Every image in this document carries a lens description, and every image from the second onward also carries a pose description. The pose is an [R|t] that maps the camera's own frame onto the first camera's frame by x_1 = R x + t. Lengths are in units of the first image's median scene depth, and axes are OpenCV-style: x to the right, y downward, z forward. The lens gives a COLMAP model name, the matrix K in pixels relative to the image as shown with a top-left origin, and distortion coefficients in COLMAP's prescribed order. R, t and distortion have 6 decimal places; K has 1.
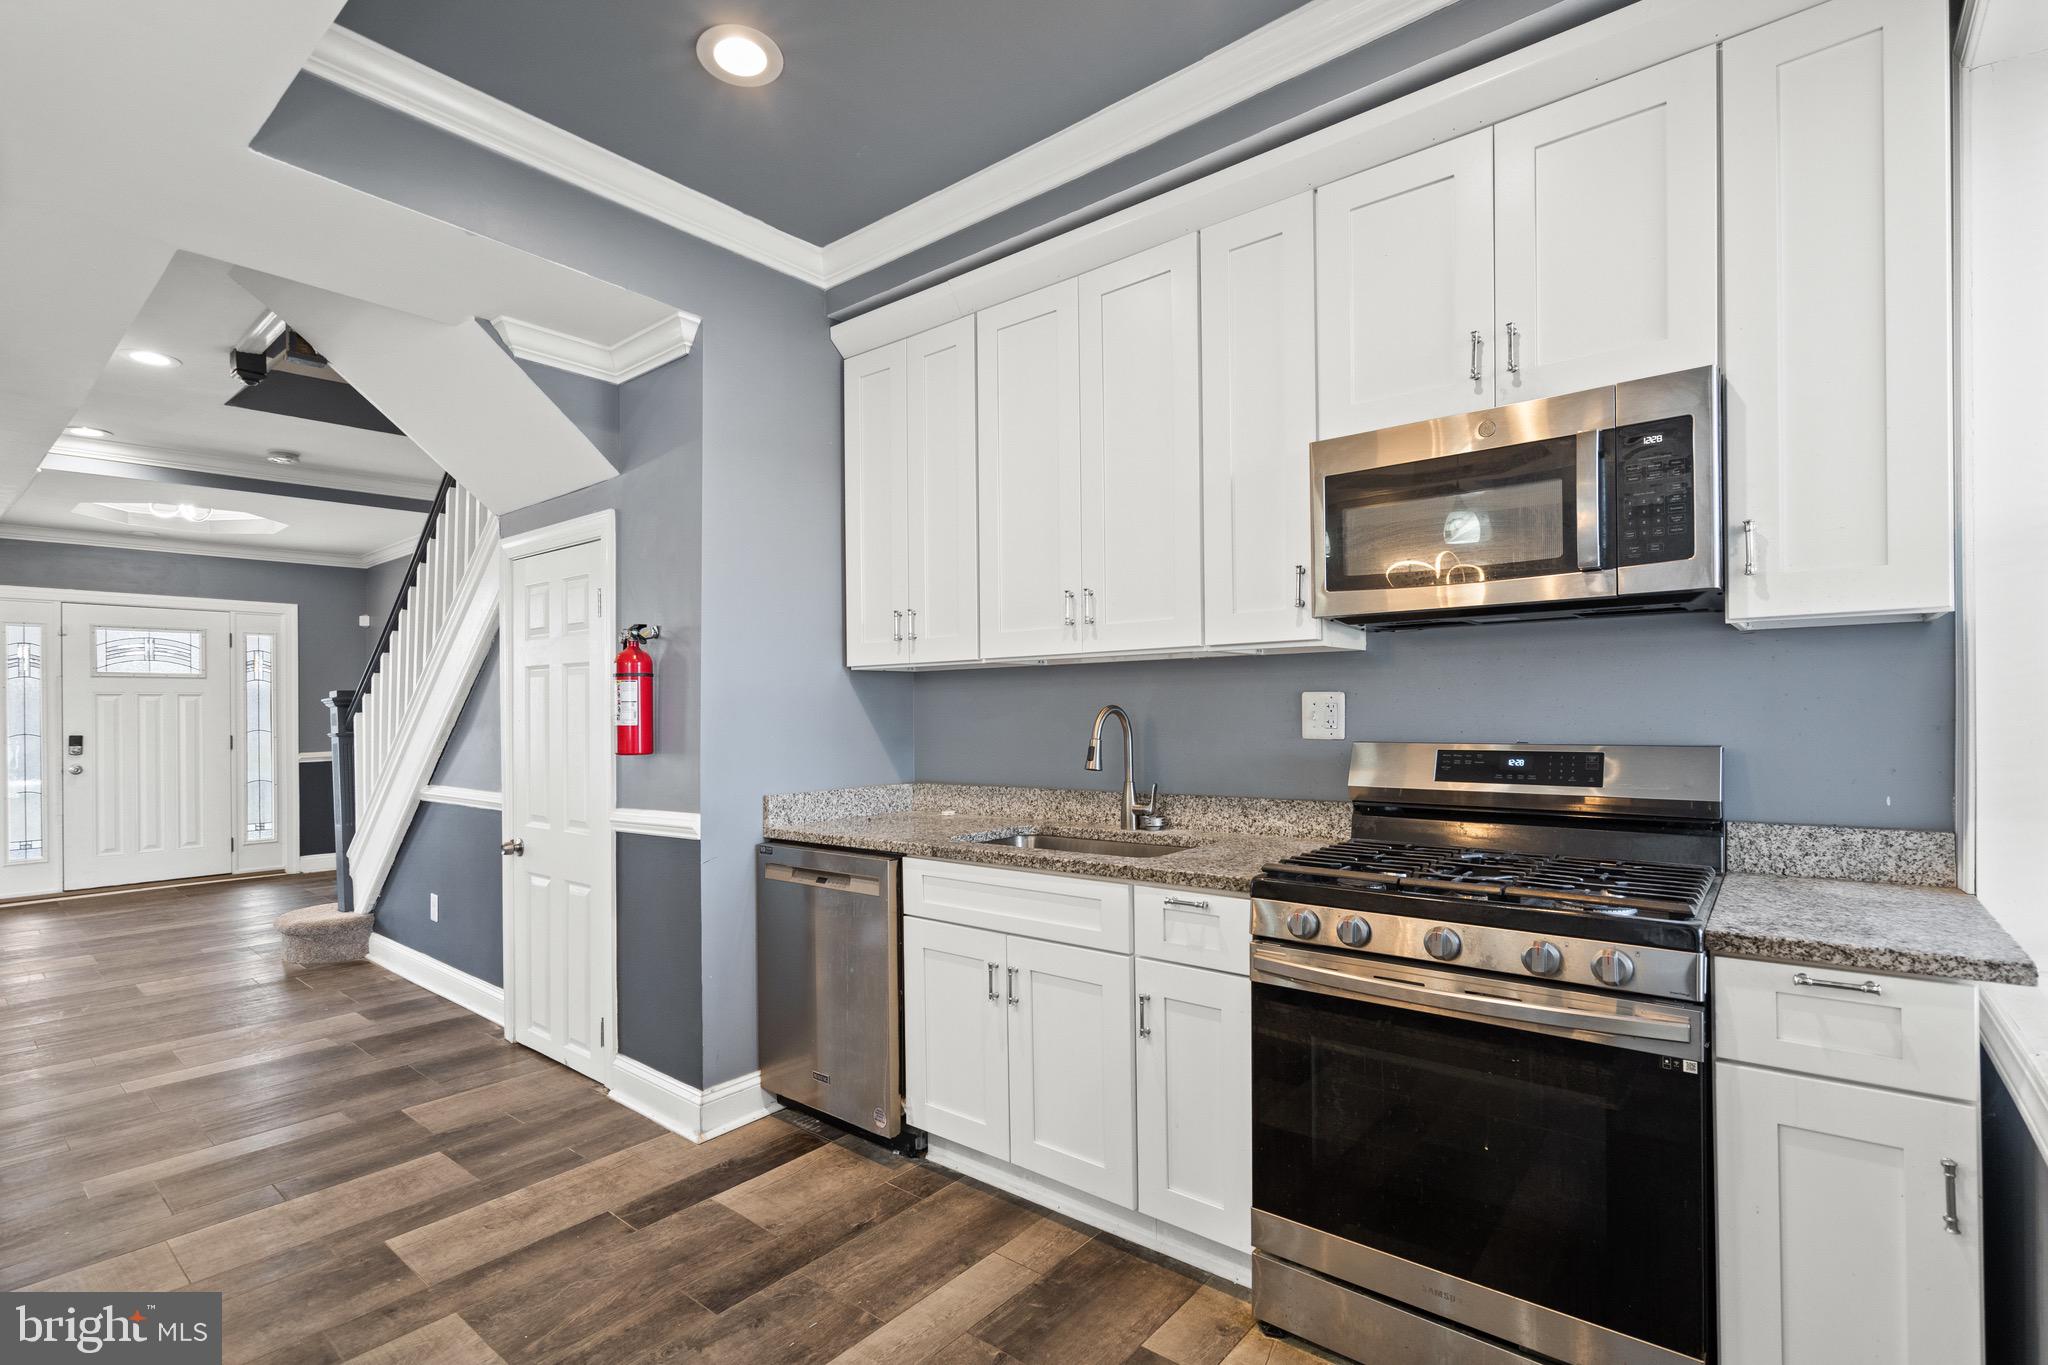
lens RADIAL K [[941.5, 0, 1018.8], [0, 941.5, 718.6], [0, 0, 1]] dist [-0.005294, 0.003088]
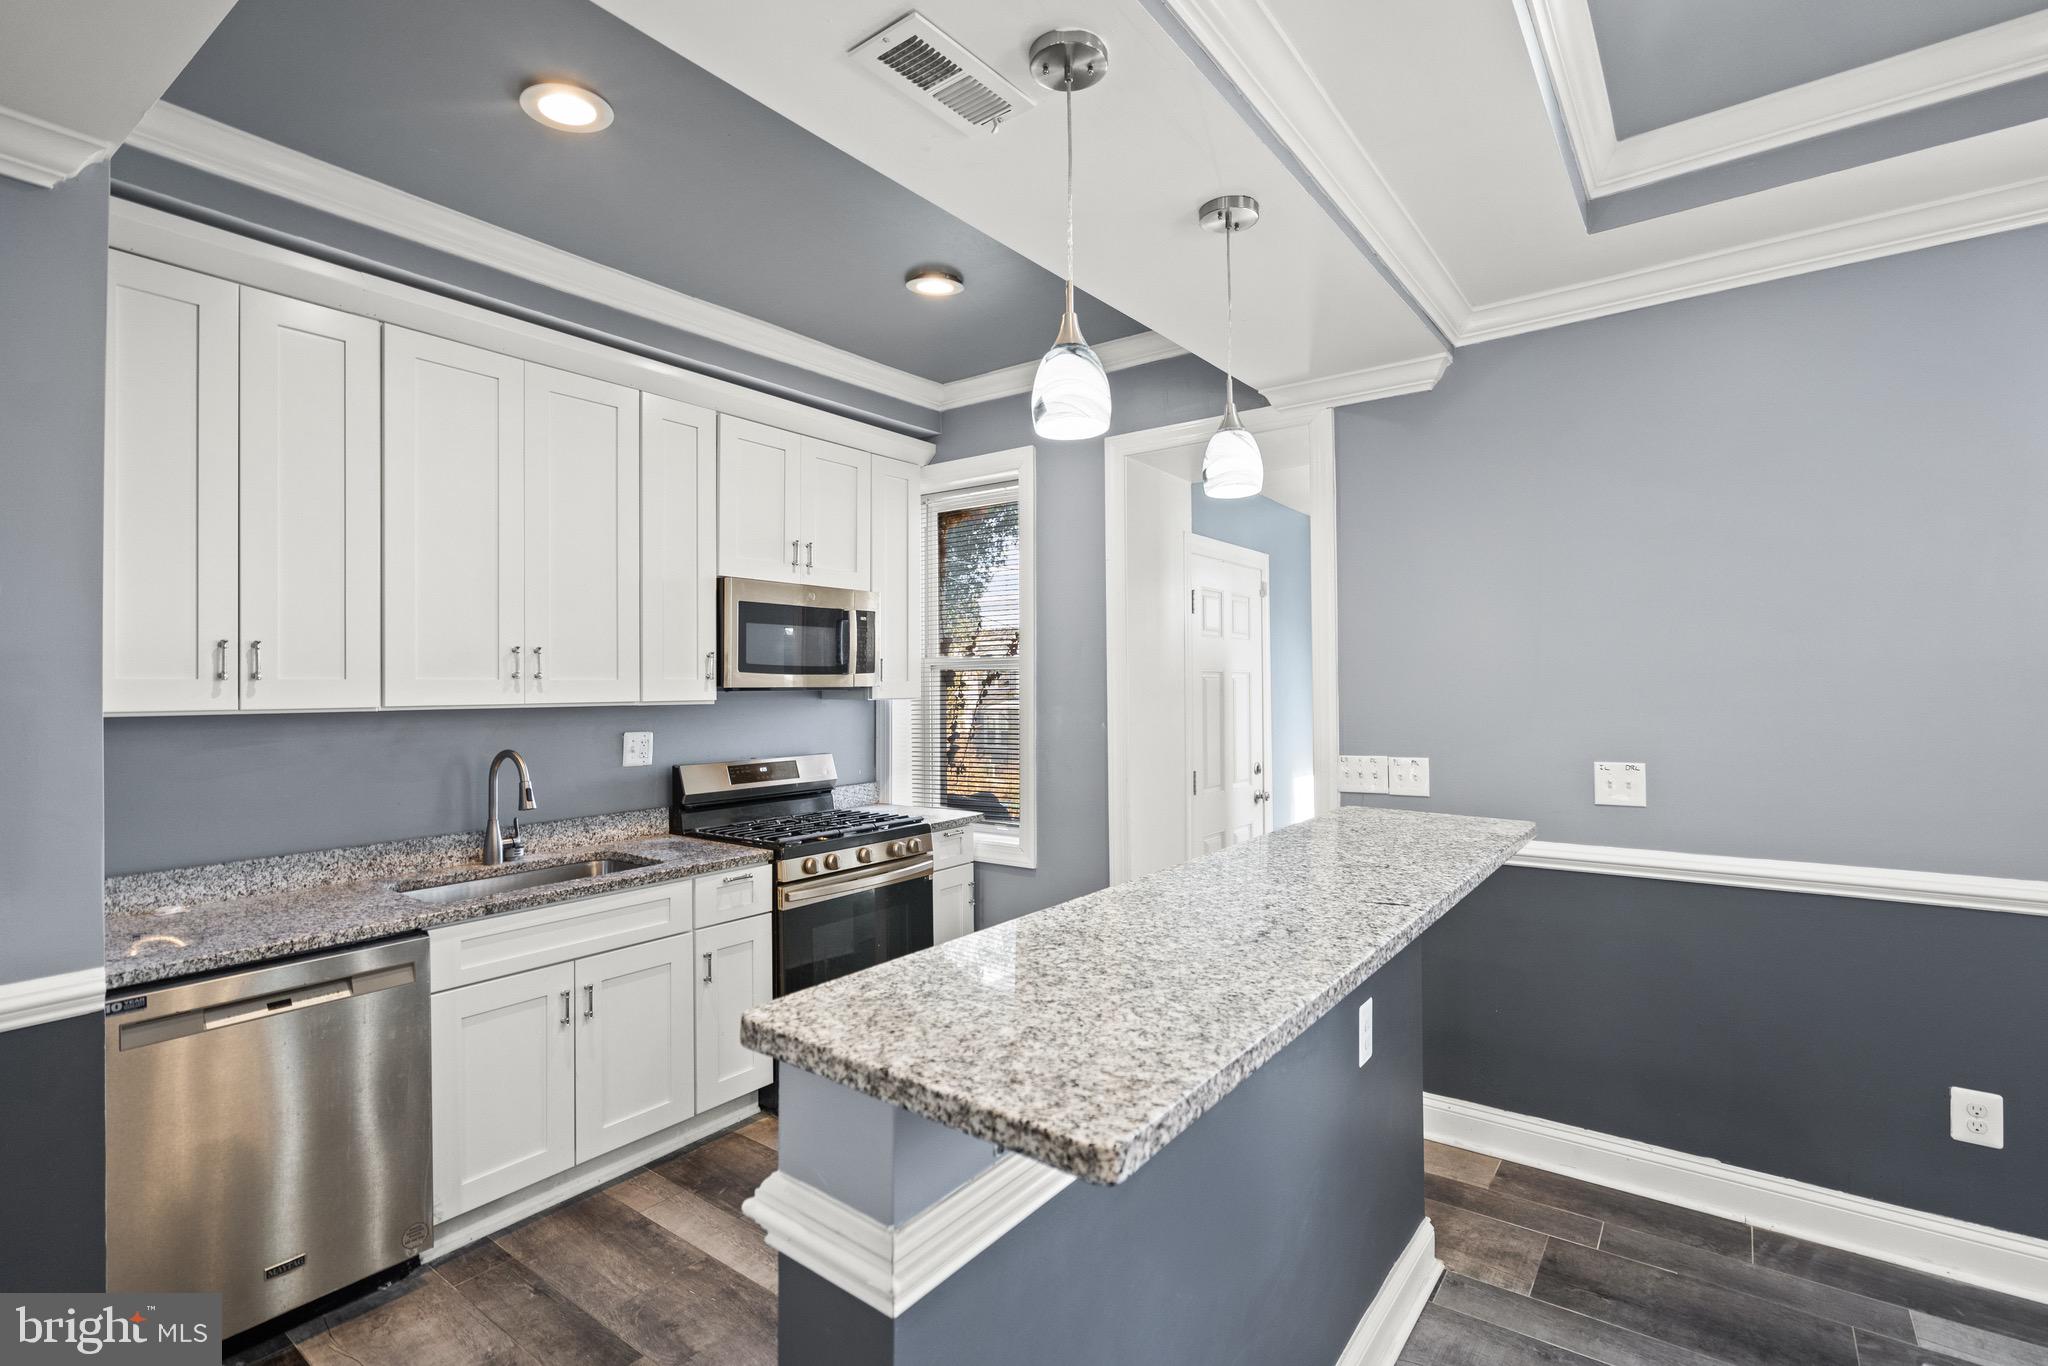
lens RADIAL K [[941.5, 0, 1021.0], [0, 941.5, 684.1], [0, 0, 1]] dist [-0.005294, 0.003088]
pose [[-0.034886, 0.014842, 0.999281, -1.174353], [0.018843, 0.999722, -0.014190, -0.074286], [-0.999214, 0.018334, -0.035156, 0.512155]]
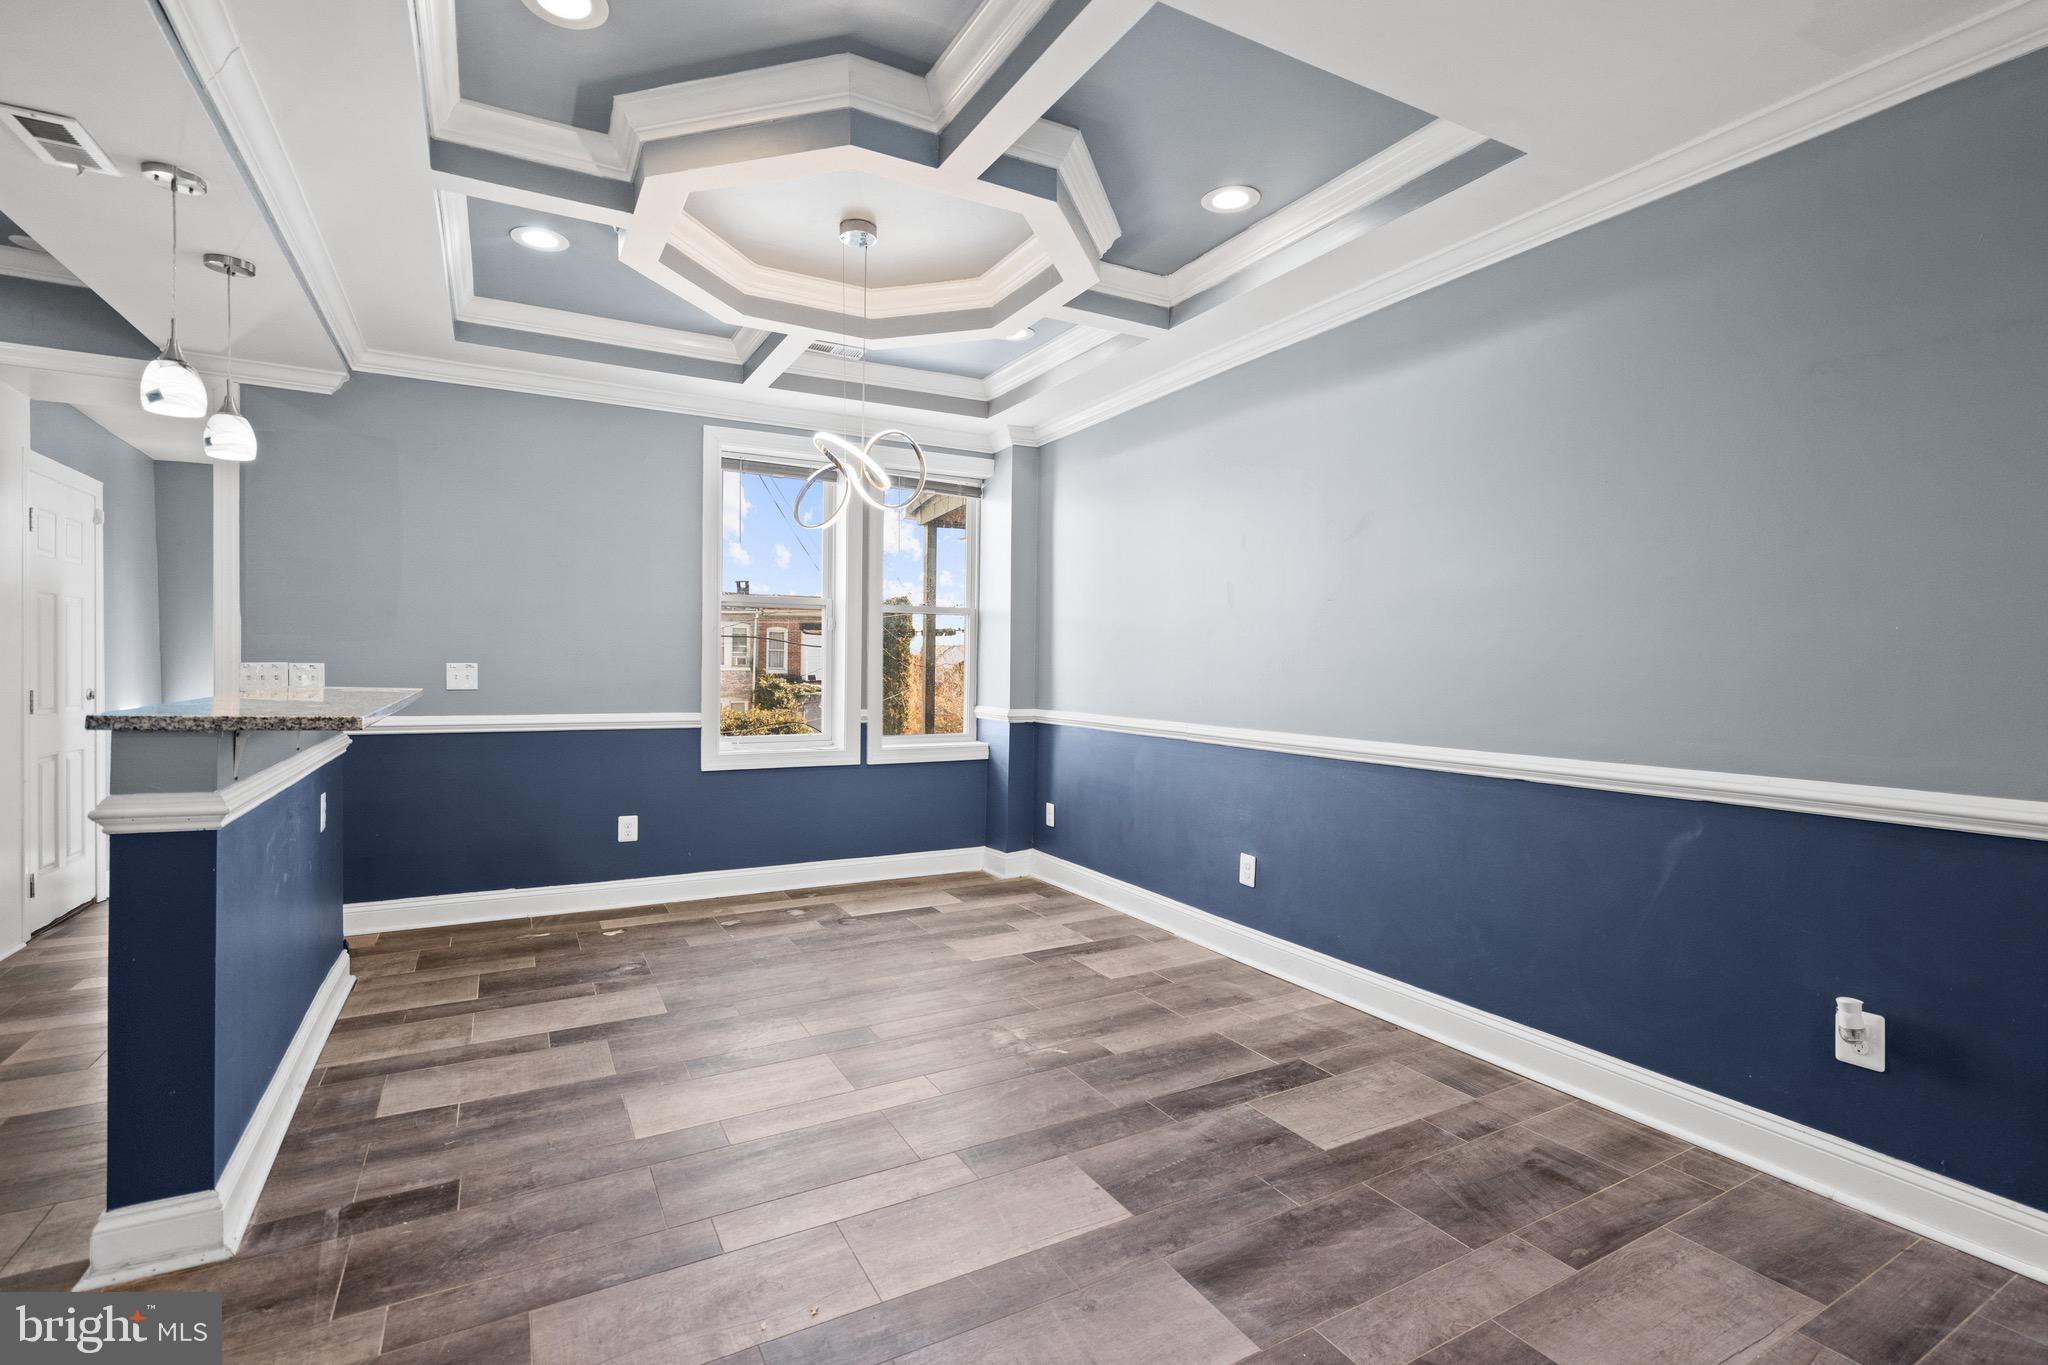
lens RADIAL K [[941.5, 0, 1031.5], [0, 941.5, 672.5], [0, 0, 1]] dist [-0.005294, 0.003088]
pose [[-0.931103, -0.002048, 0.364750, -3.008382], [0.002719, 0.999917, 0.012556, 0.204978], [-0.364746, 0.012682, -0.931021, 2.186760]]
